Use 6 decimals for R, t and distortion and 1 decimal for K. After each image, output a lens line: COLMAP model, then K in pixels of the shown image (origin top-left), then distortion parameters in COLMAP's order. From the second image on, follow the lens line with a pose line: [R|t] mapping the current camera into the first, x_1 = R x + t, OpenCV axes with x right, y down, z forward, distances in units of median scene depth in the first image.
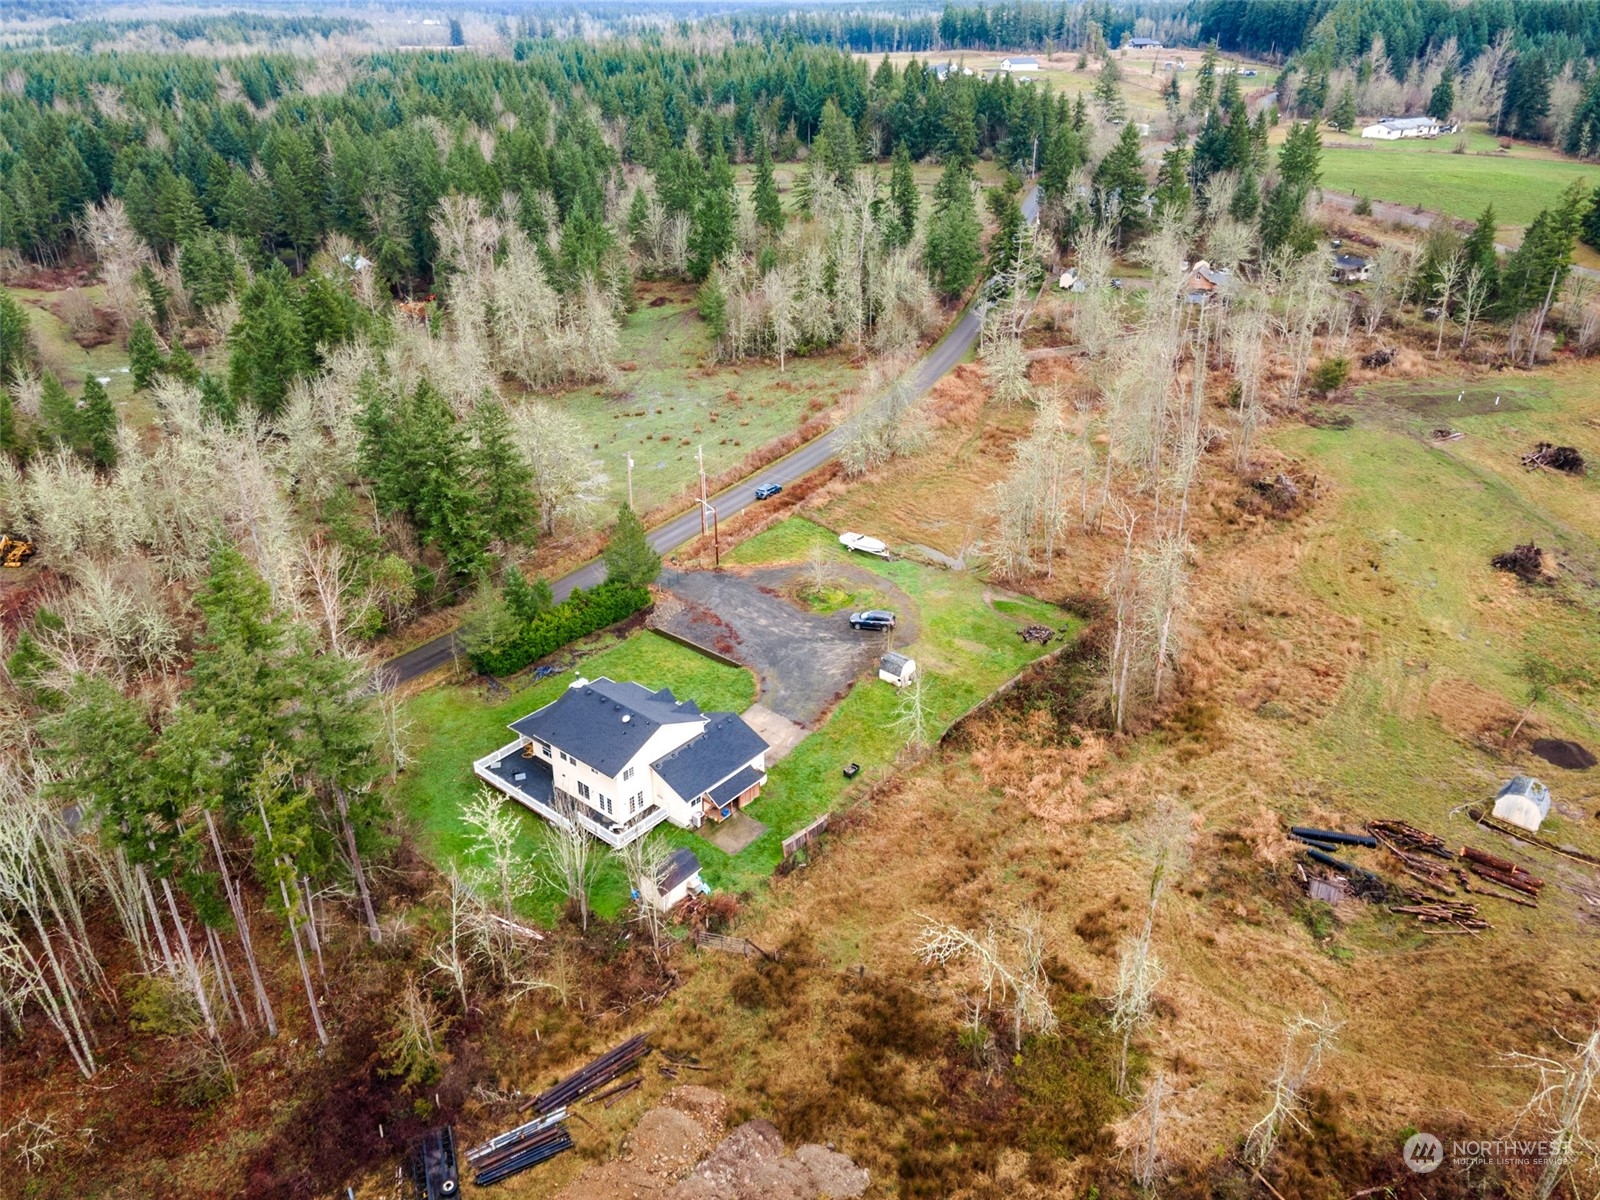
lens RADIAL K [[1160.3, 0, 800.0], [0, 1160.3, 600.0], [0, 0, 1]] dist [0.044662, 0.007067]
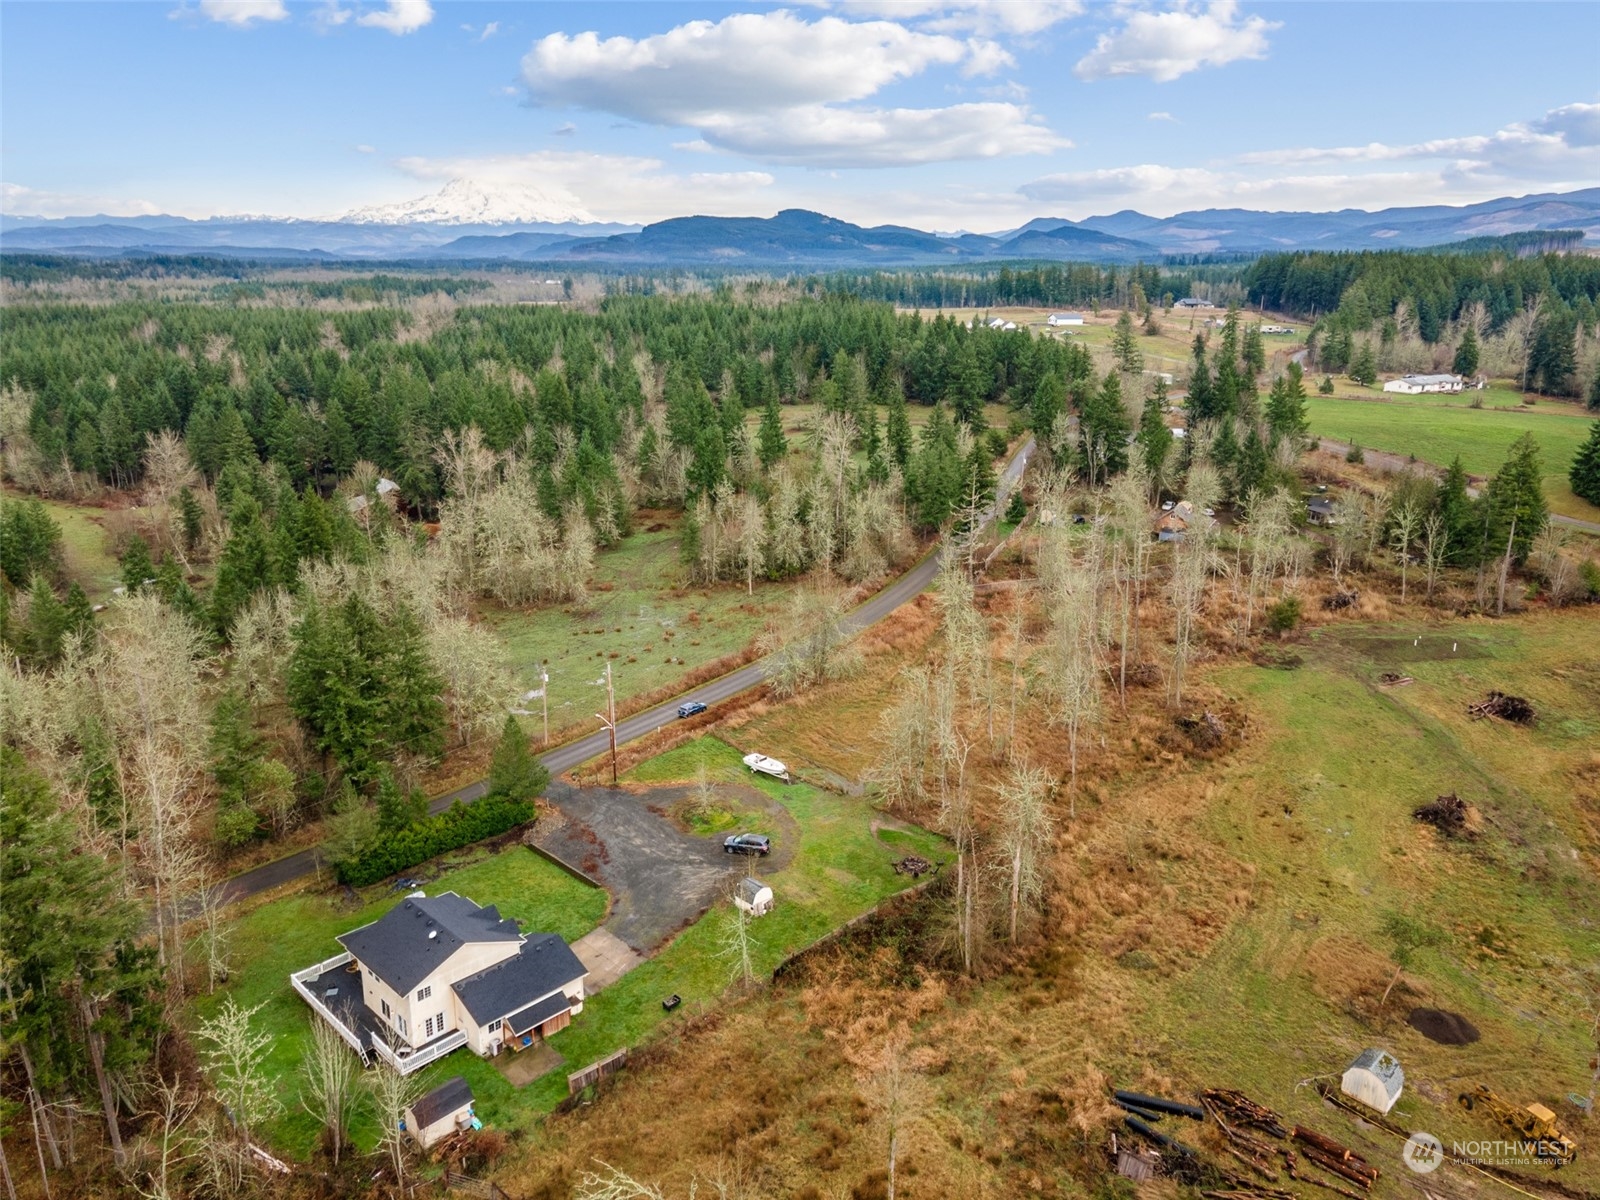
lens RADIAL K [[1169.2, 0, 799.3], [0, 1169.2, 595.1], [0, 0, 1]] dist [0.016946, 0.055039]
pose [[0.996606, 0.026297, -0.078000, 0.181081], [-0.040965, 0.980365, -0.192888, -0.000191], [0.071396, 0.195428, 0.978116, -0.004640]]
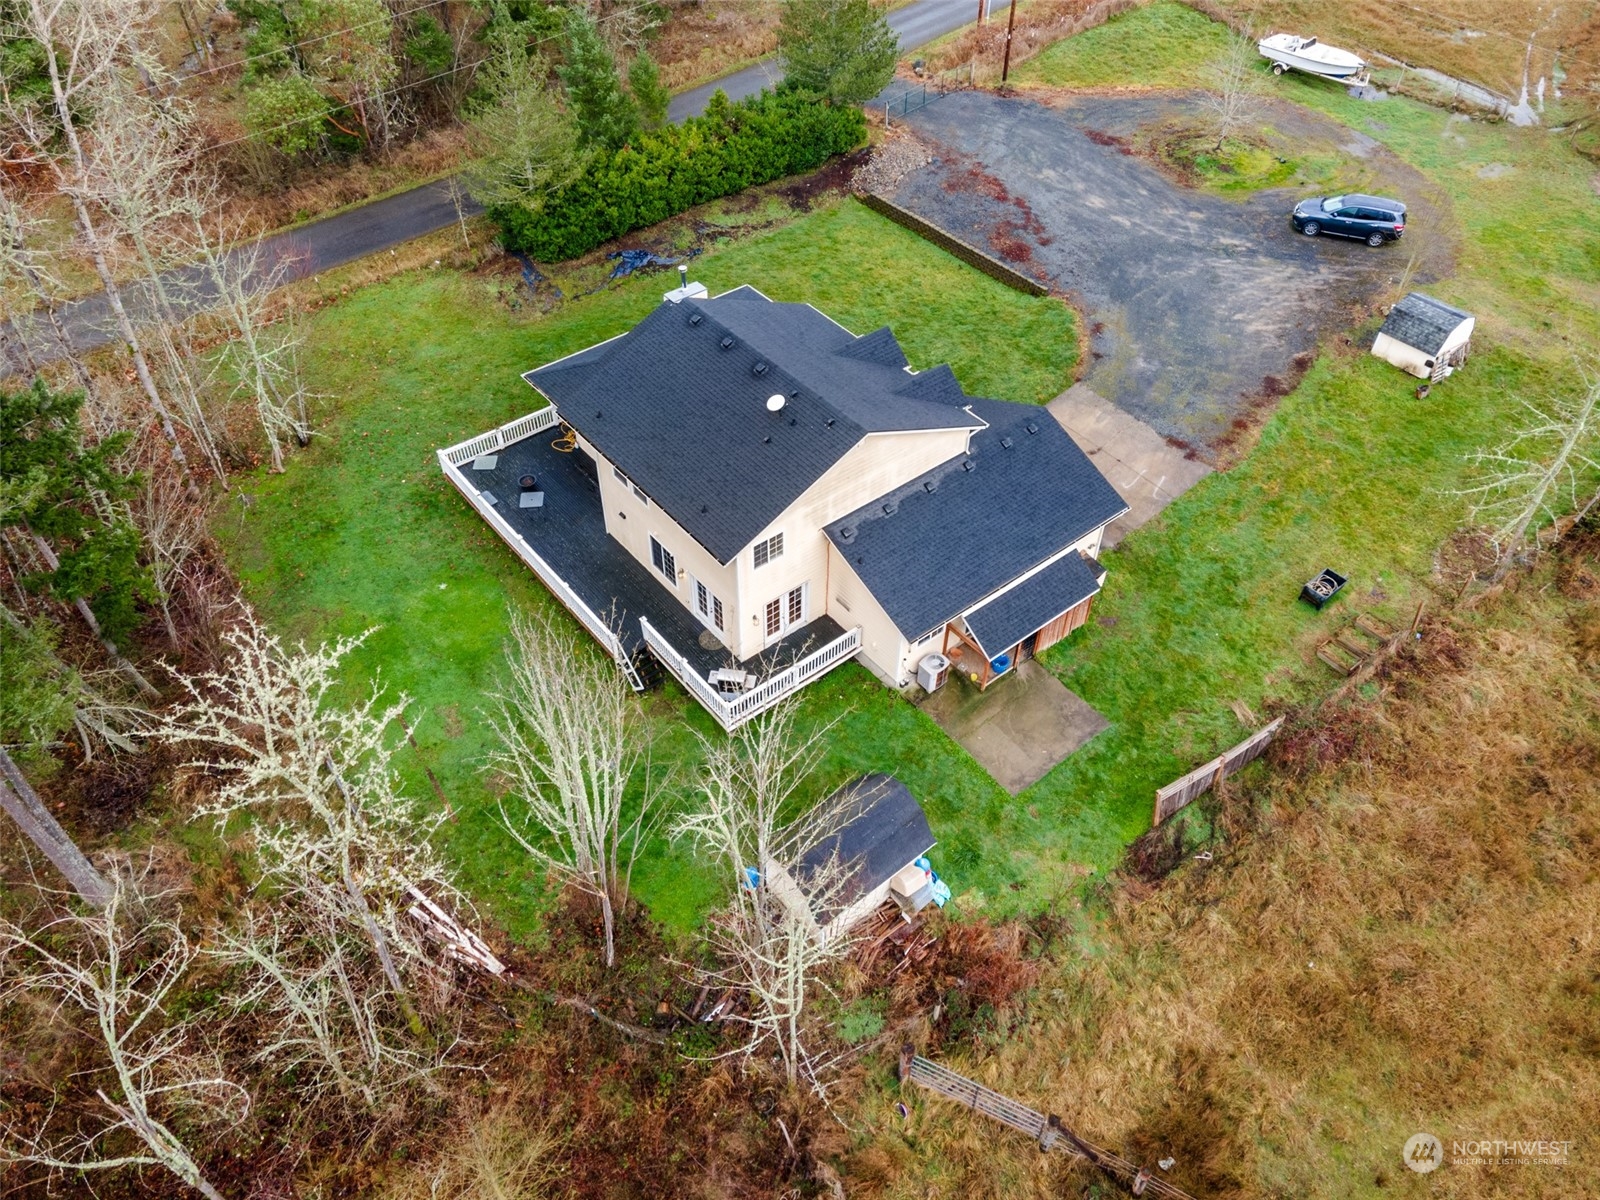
lens RADIAL K [[1169.2, 0, 799.3], [0, 1169.2, 595.1], [0, 0, 1]] dist [0.016946, 0.055039]
pose [[0.980638, 0.140697, -0.136214, -0.064408], [-0.092476, 0.945833, 0.311205, 0.033458], [0.172621, -0.292583, 0.940530, 0.492805]]
